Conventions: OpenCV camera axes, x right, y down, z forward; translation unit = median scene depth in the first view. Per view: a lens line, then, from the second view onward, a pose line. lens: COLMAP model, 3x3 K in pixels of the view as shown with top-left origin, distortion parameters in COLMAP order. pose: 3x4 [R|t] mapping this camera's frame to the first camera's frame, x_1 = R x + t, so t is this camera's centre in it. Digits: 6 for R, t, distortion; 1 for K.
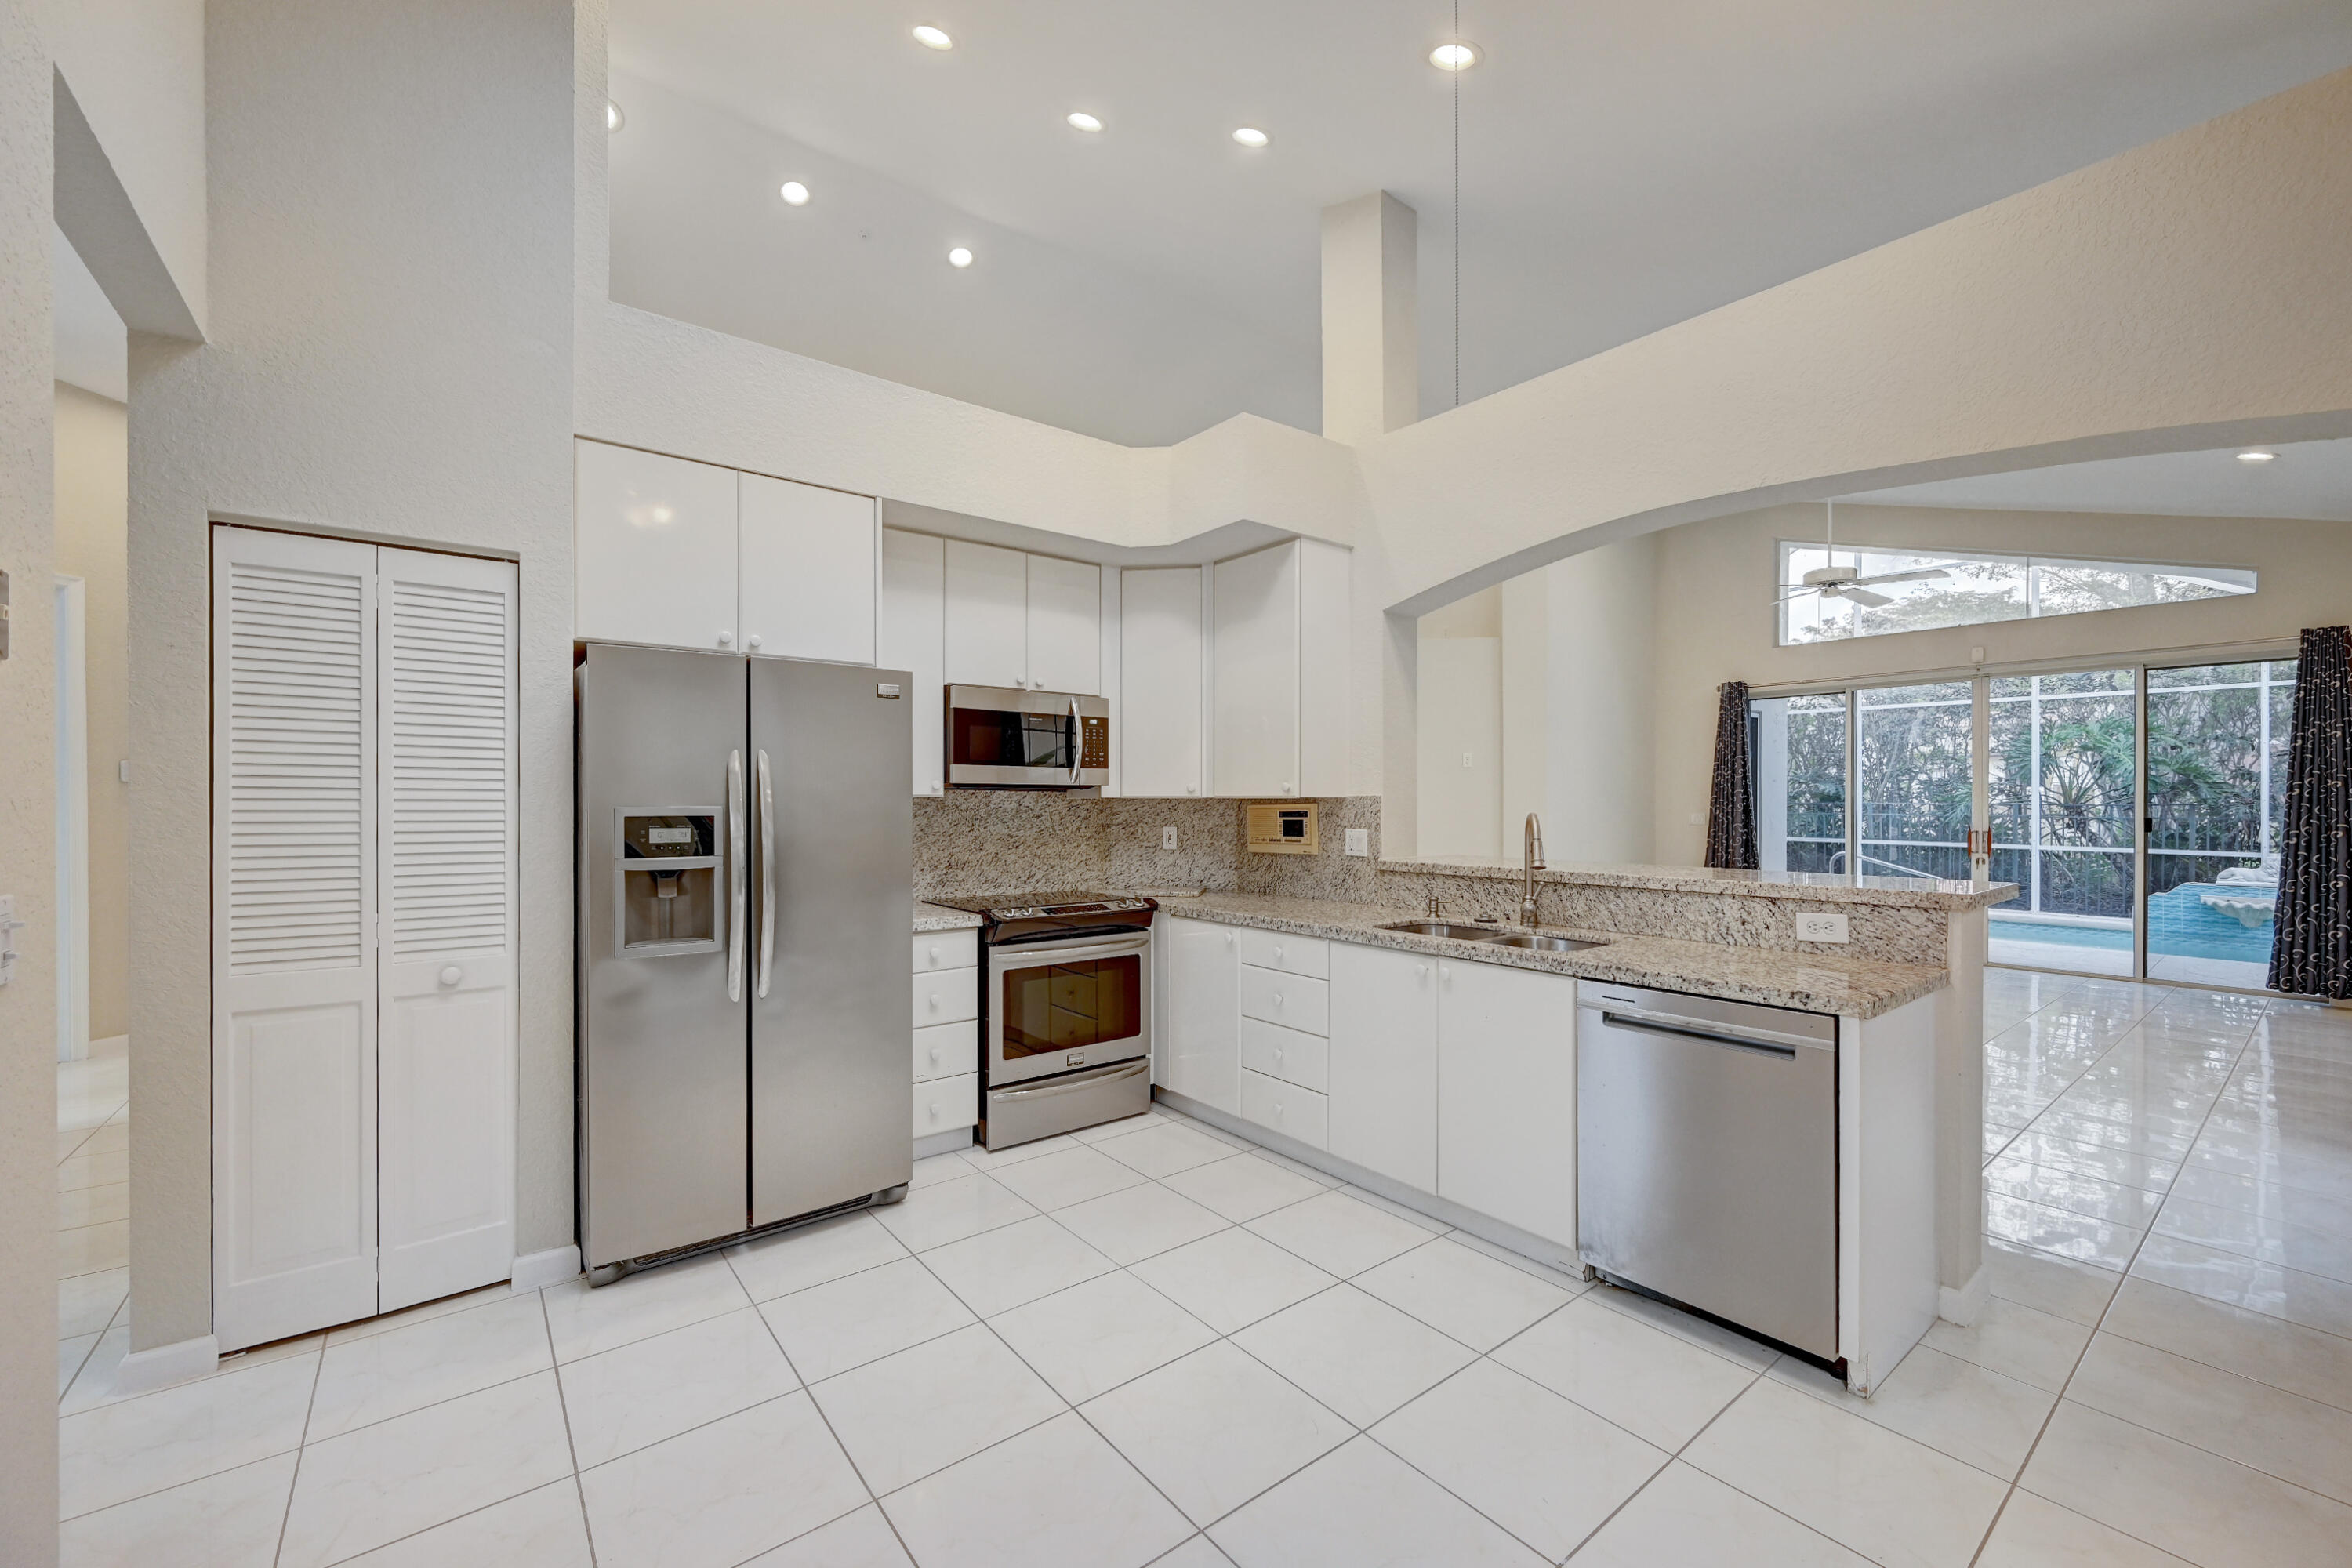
lens RADIAL K [[932.3, 0, 1165.3], [0, 932.3, 792.1], [0, 0, 1]] dist [0.002636, 0.000122]
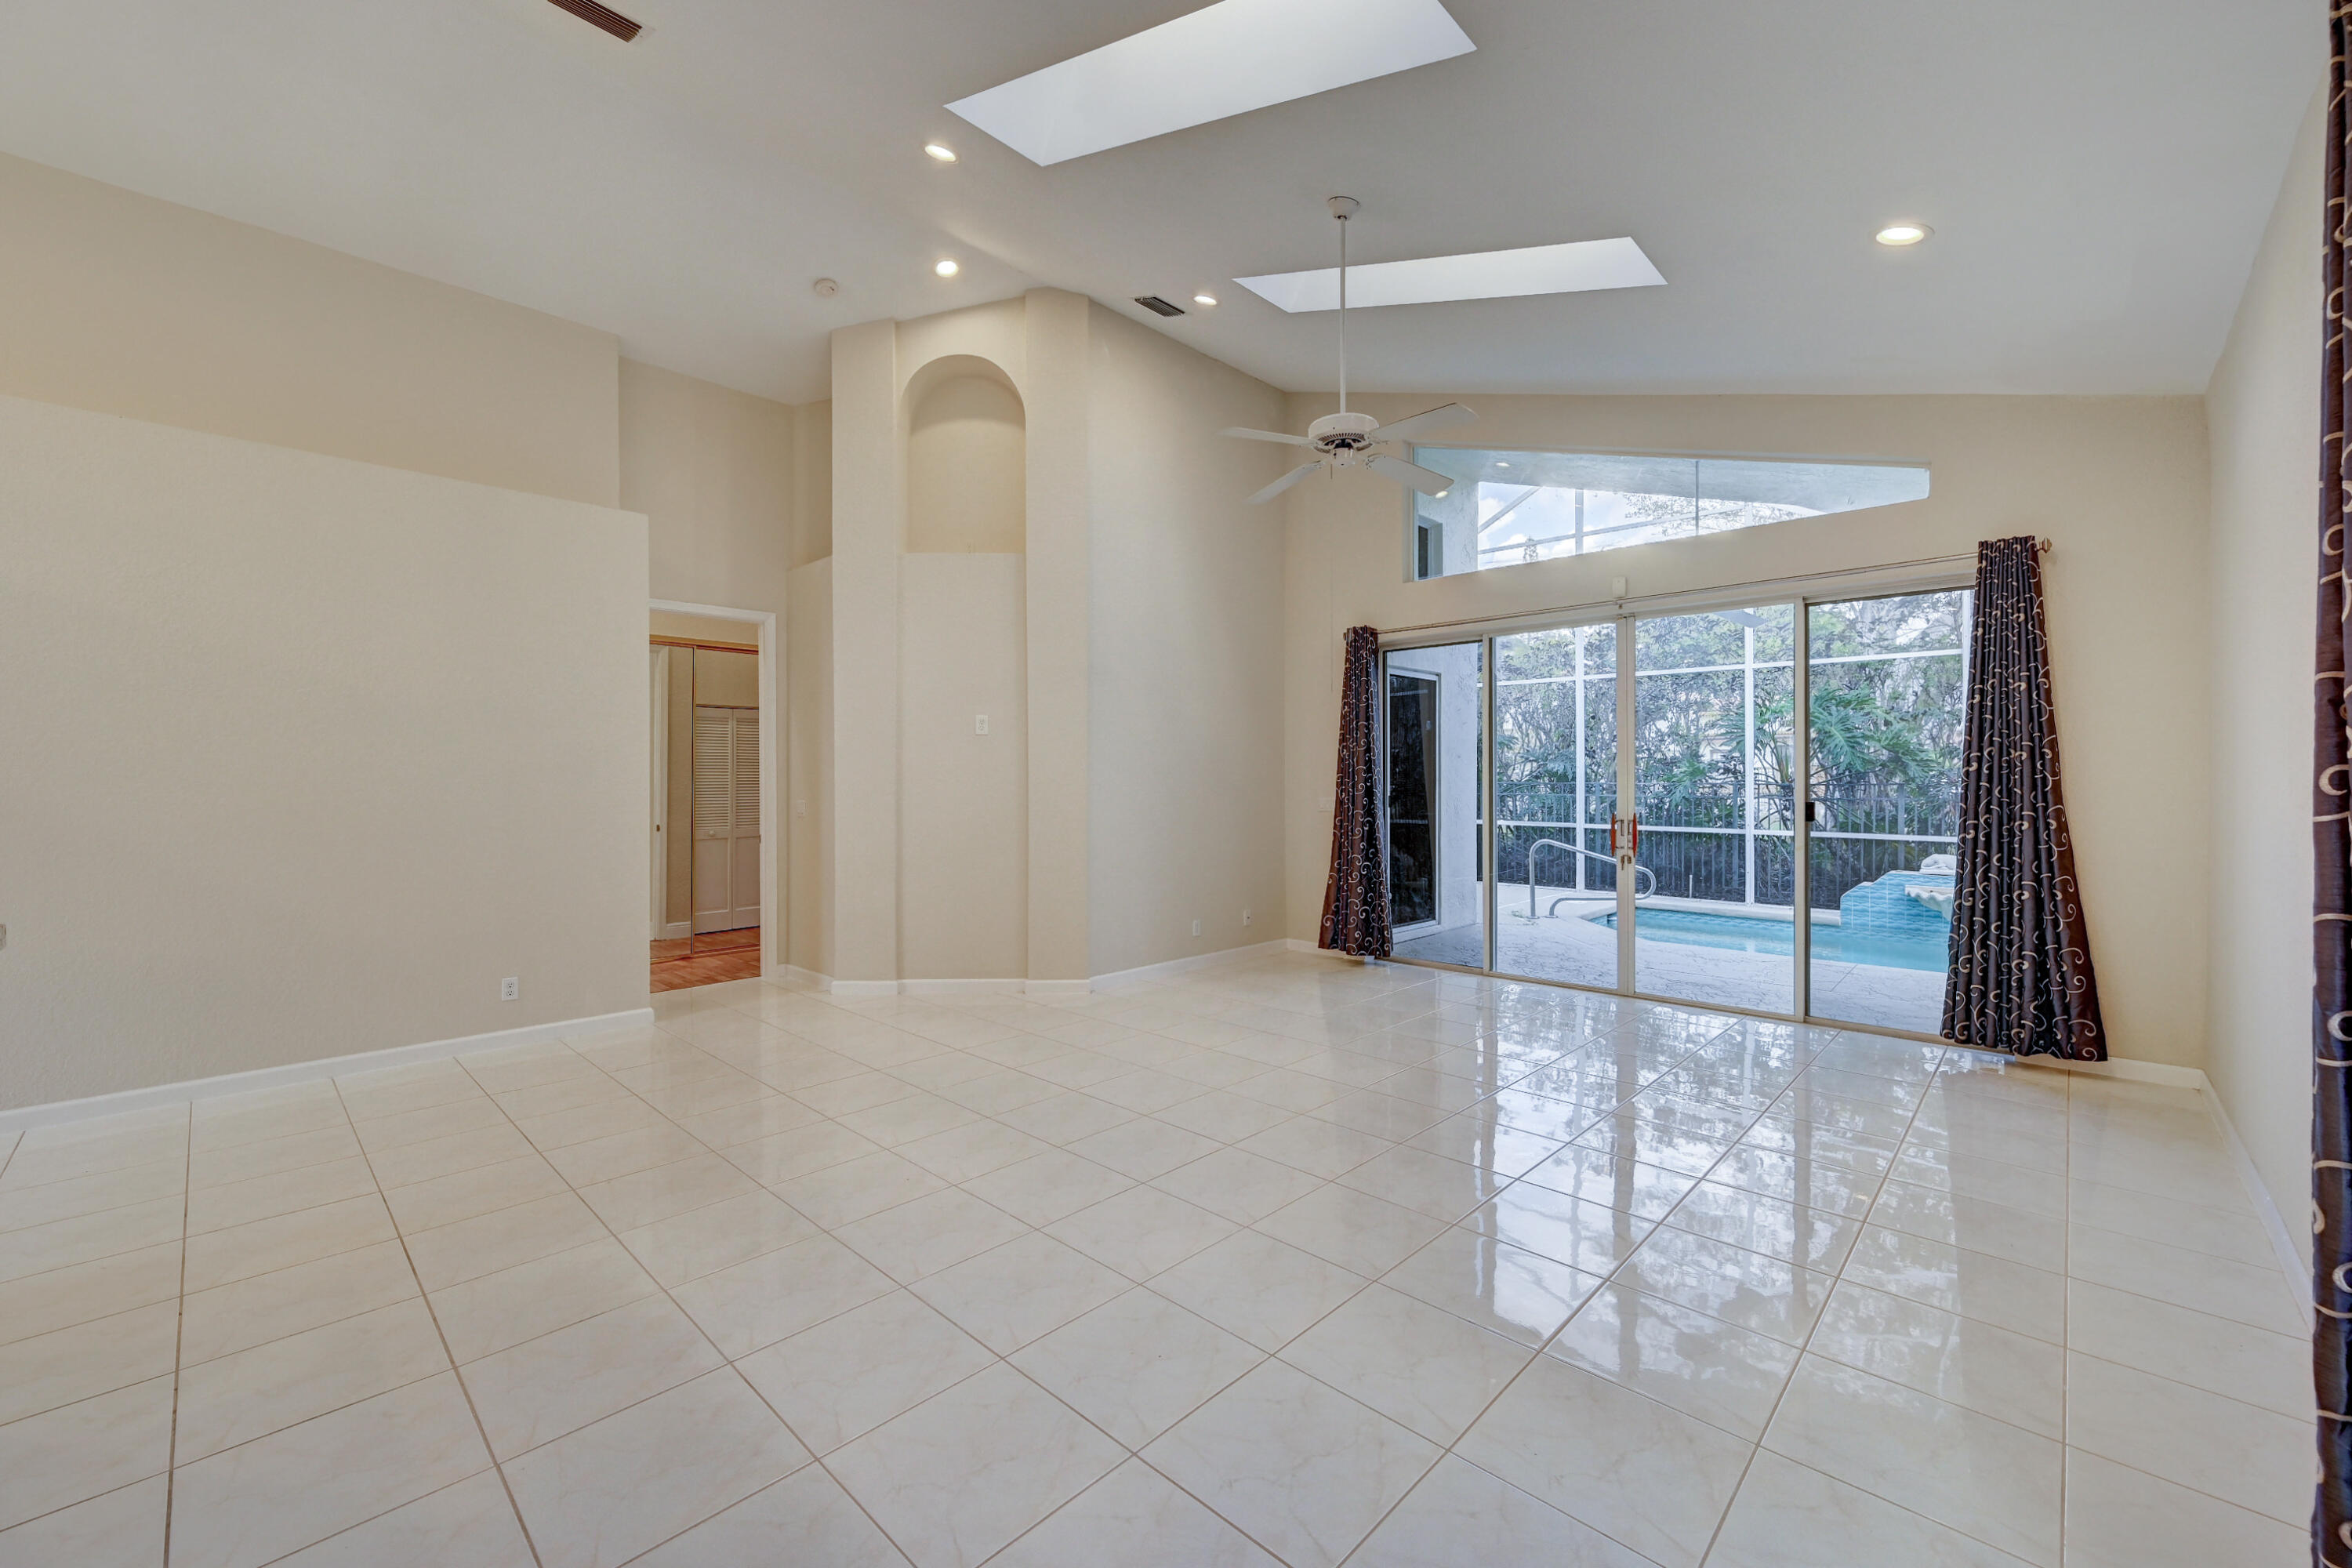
lens RADIAL K [[938.8, 0, 1139.4], [0, 938.8, 770.2], [0, 0, 1]] dist [-0.002165, -0.000060]
pose [[0.991902, 0.000624, 0.127008, 0.475105], [-0.000240, 0.999995, -0.003041, 0.004766], [-0.127009, 0.002986, 0.991897, 0.362513]]
